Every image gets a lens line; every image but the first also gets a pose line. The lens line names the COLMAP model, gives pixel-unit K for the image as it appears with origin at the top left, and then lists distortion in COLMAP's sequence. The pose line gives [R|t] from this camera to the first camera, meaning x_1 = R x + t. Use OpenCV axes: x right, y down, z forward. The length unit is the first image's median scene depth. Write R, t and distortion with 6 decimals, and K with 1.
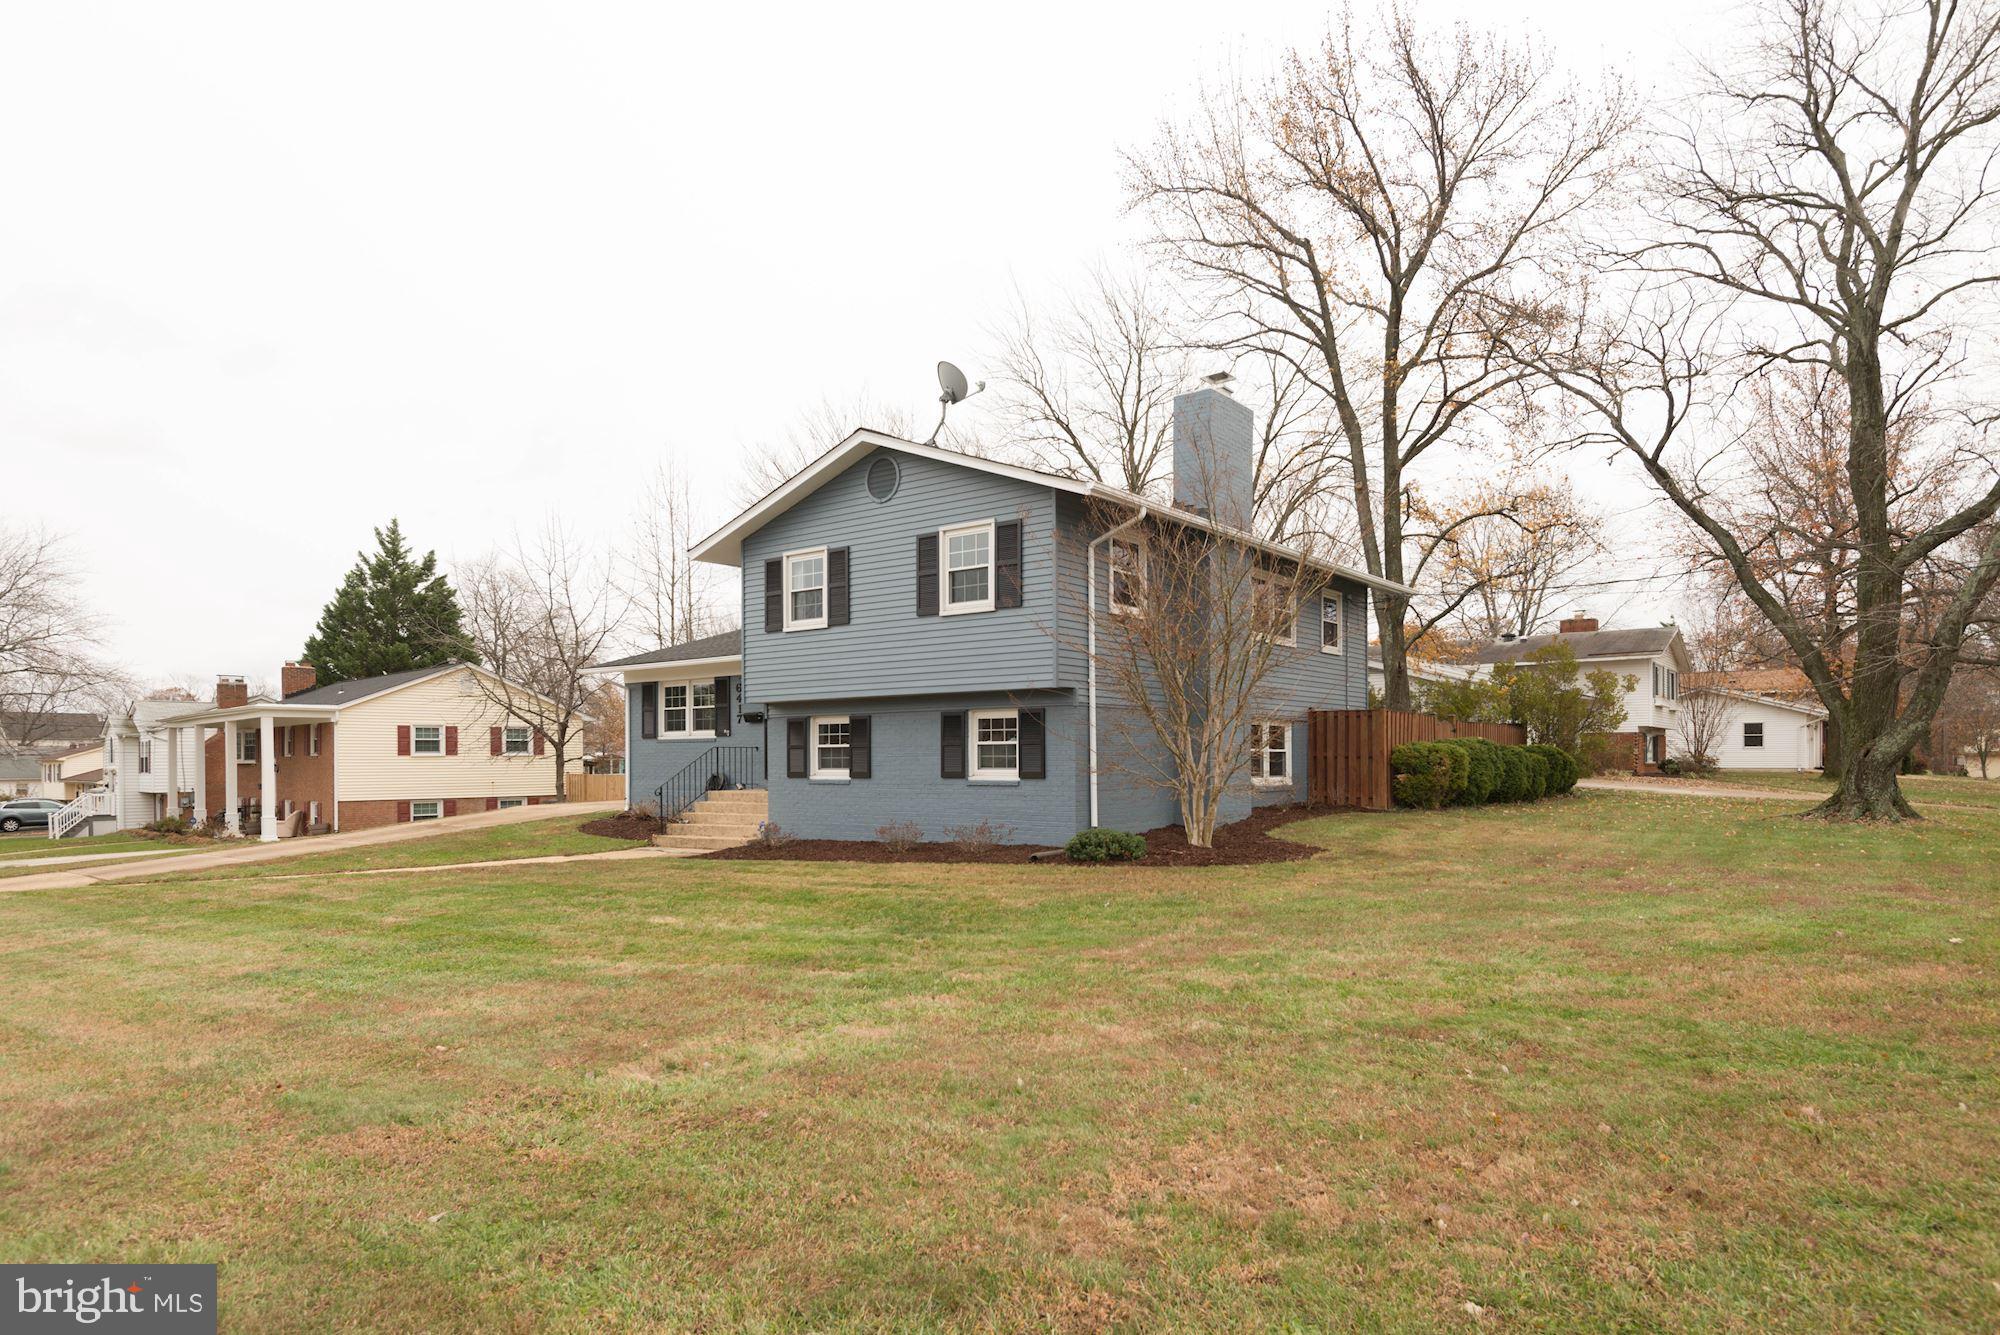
lens RADIAL K [[1106.0, 0, 1105.9], [0, 1106.0, 737.7], [0, 0, 1]] dist [0.012522, -0.000288]
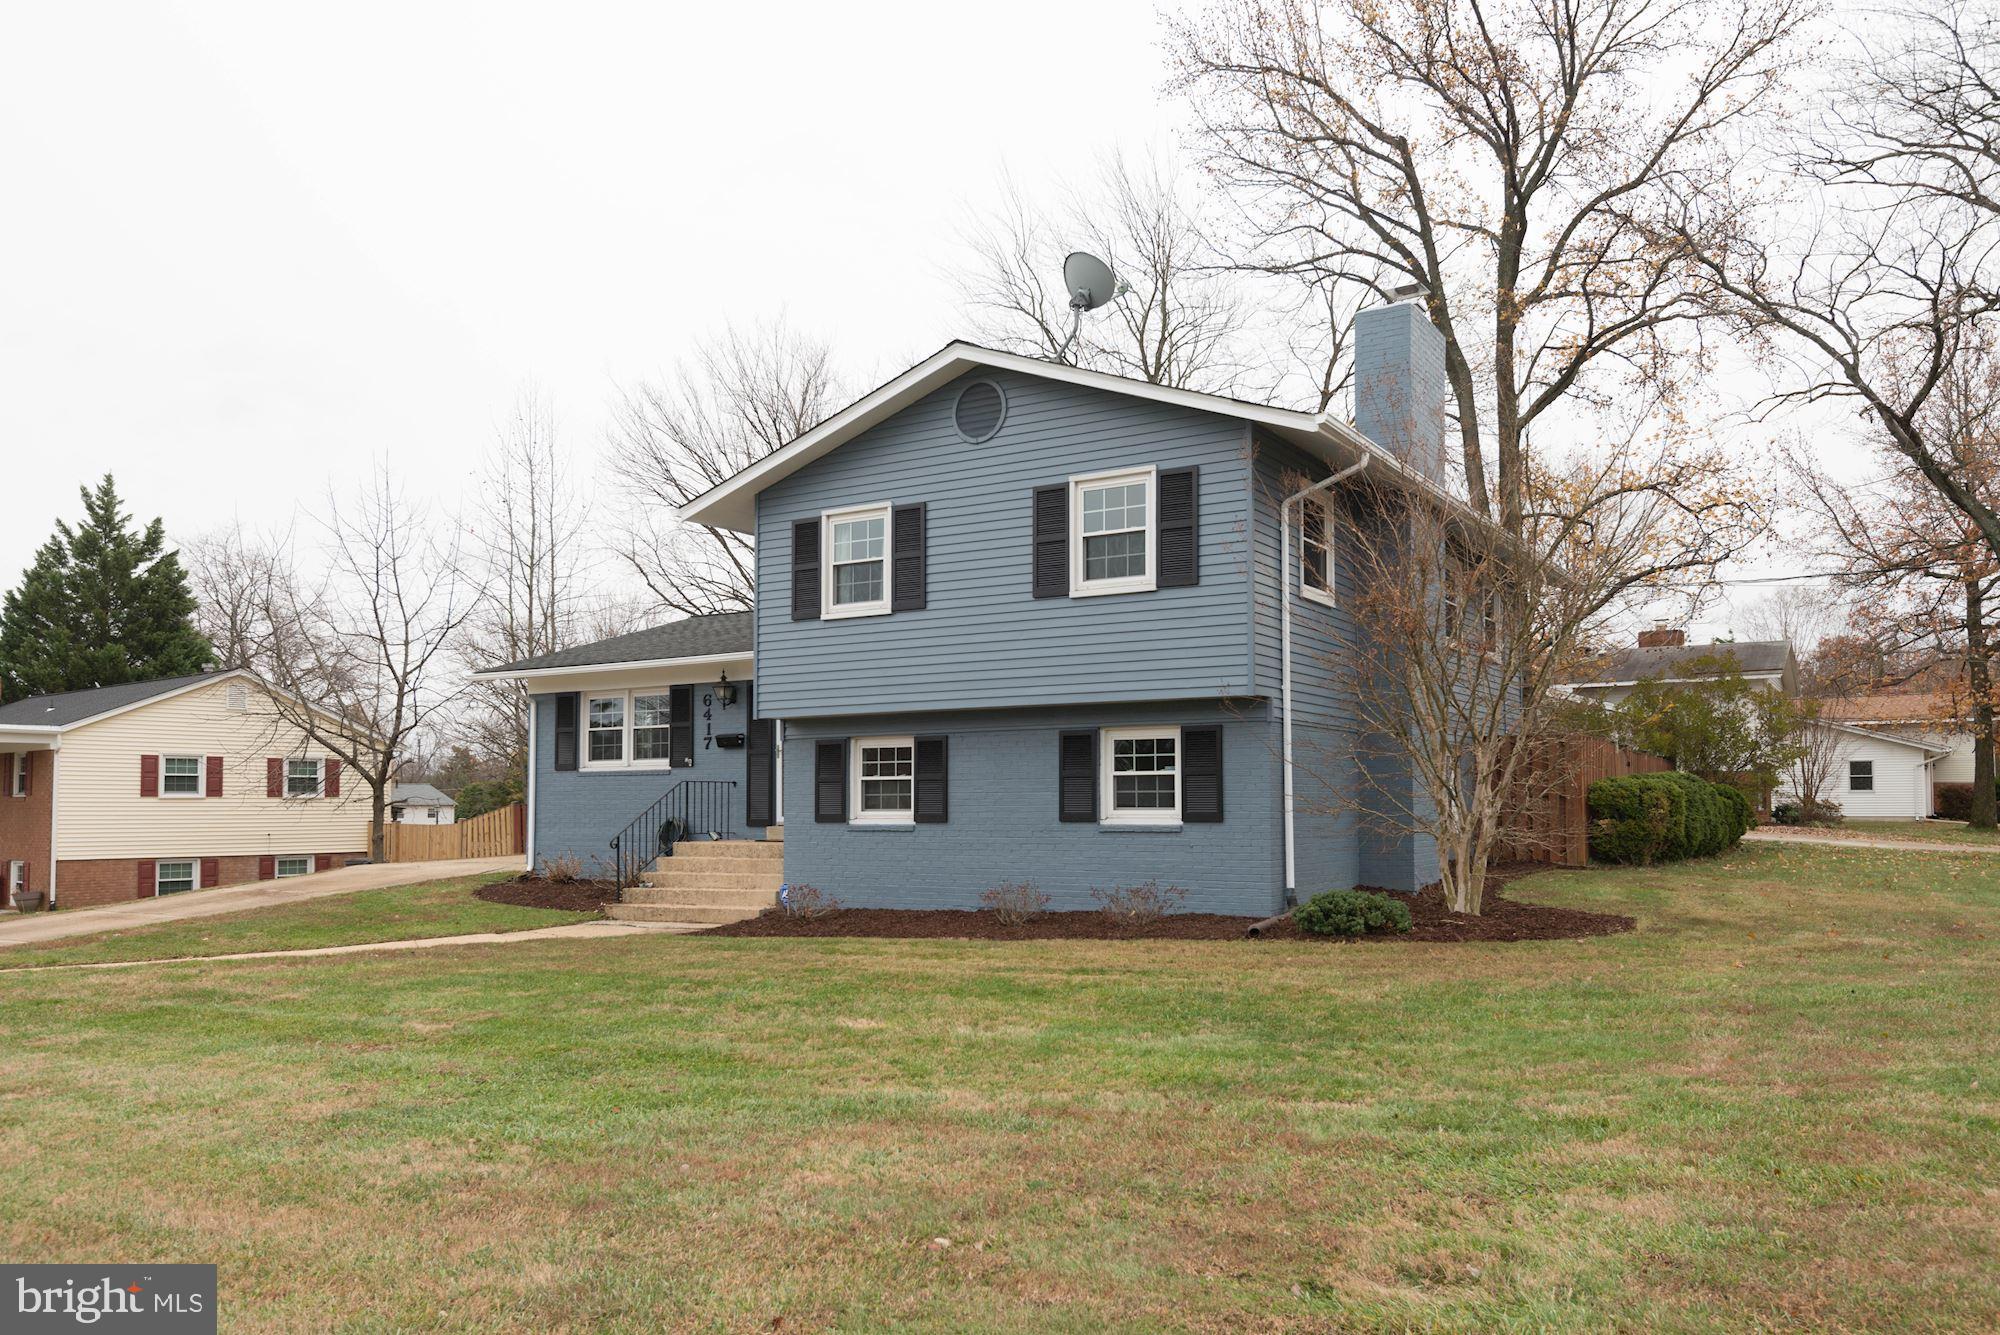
lens RADIAL K [[1413.7, 0, 1111.8], [0, 1413.7, 722.3], [0, 0, 1]] dist [-0.001760, 0.002300]
pose [[0.996371, 0.005863, 0.084914, -0.167282], [-0.002327, 0.999128, -0.041683, 0.008435], [-0.085085, 0.041334, 0.995516, 0.065158]]
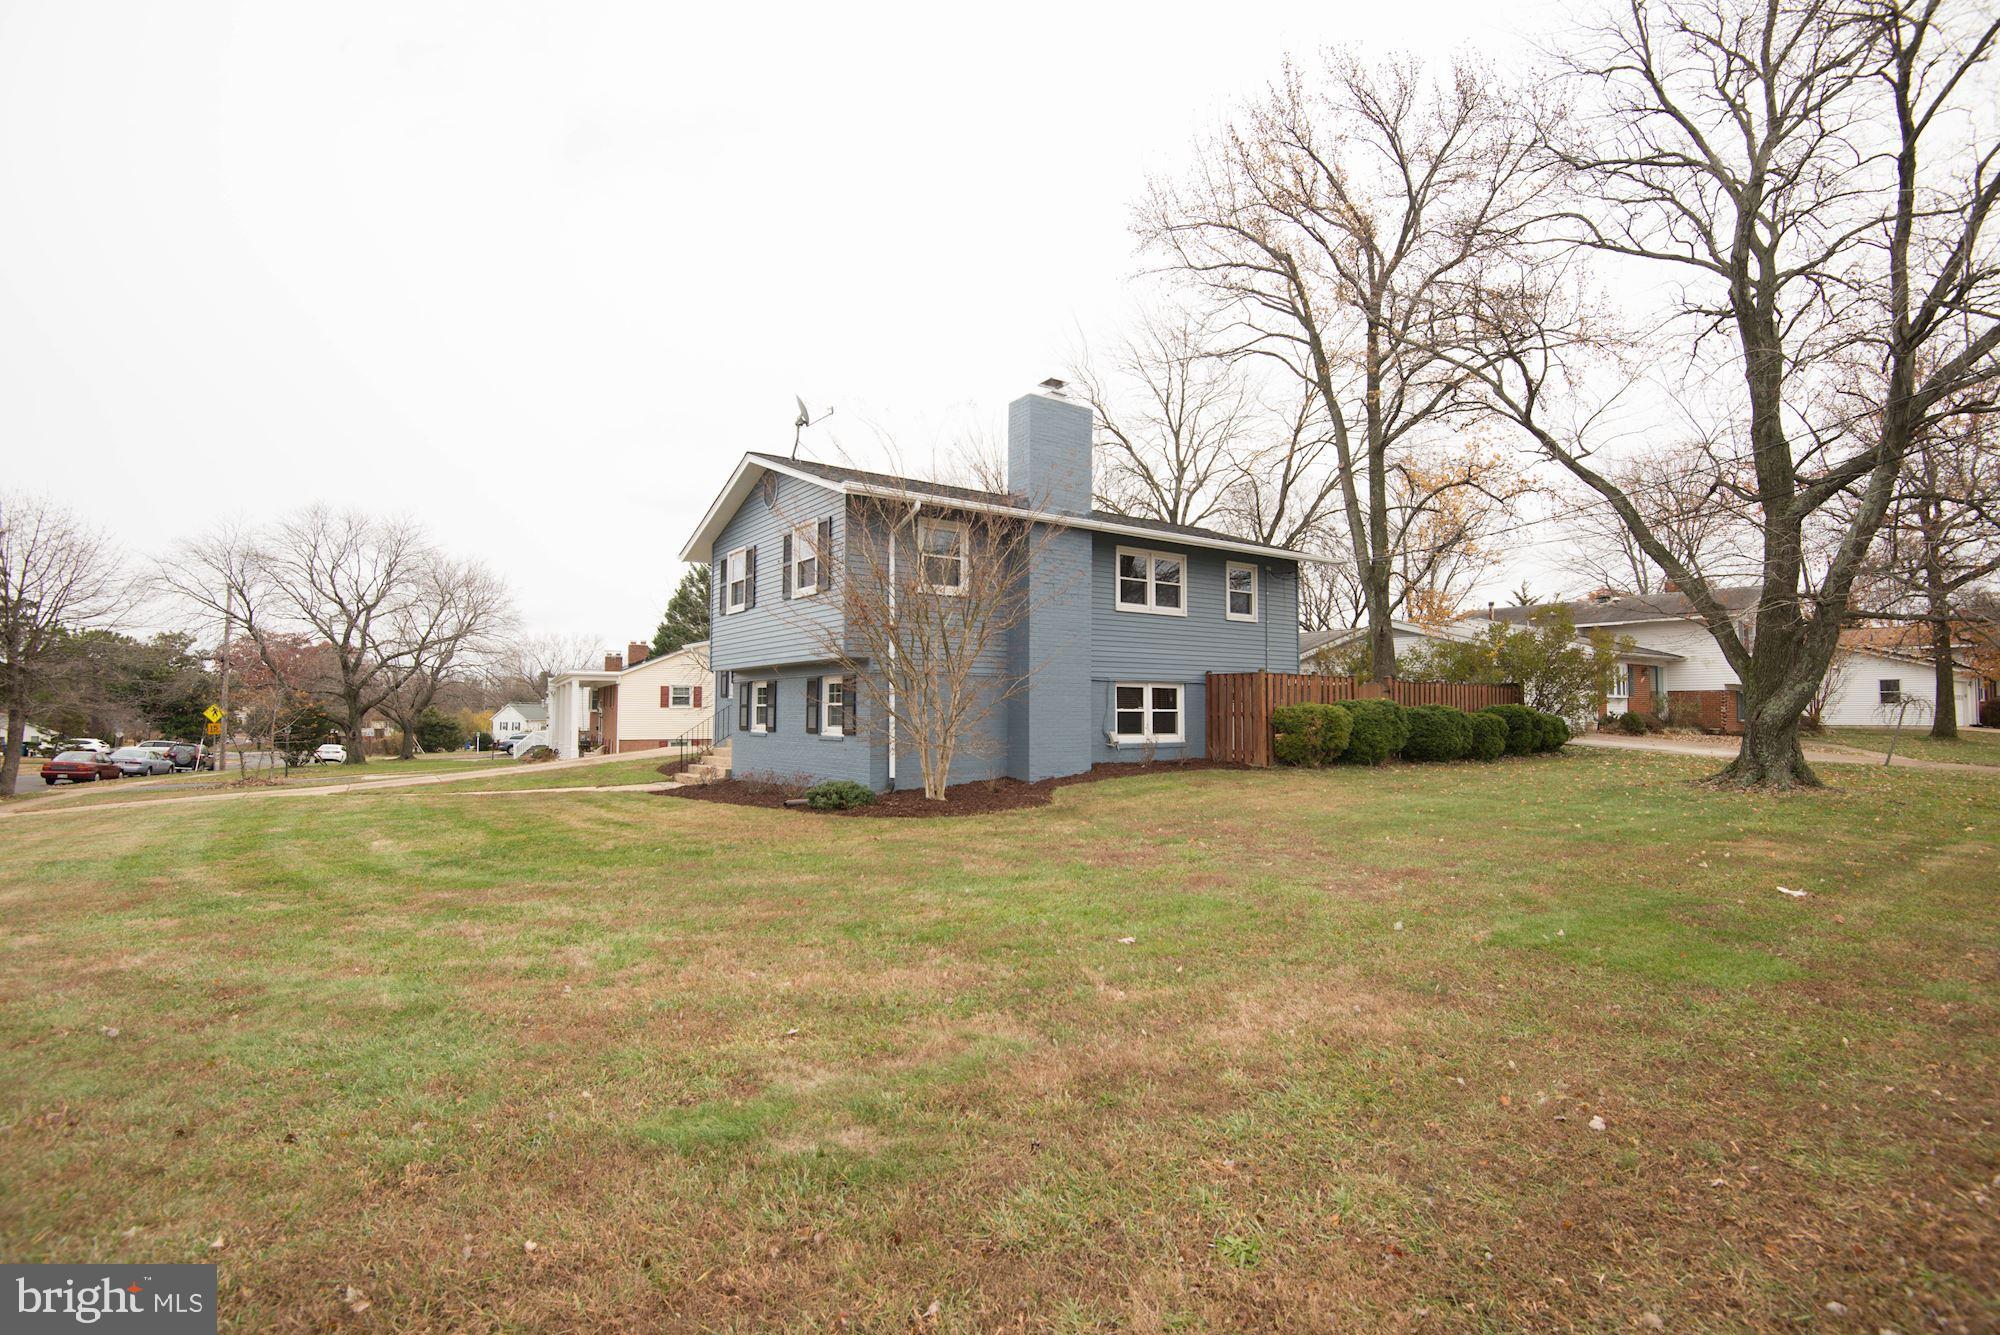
lens RADIAL K [[915.6, 0, 1077.5], [0, 915.6, 652.6], [0, 0, 1]] dist [-0.046831, -0.000061]
pose [[0.957286, -0.012248, -0.288883, 0.364249], [-0.000279, 0.999063, -0.043283, -0.007067], [0.289142, 0.041515, 0.956386, 0.114759]]
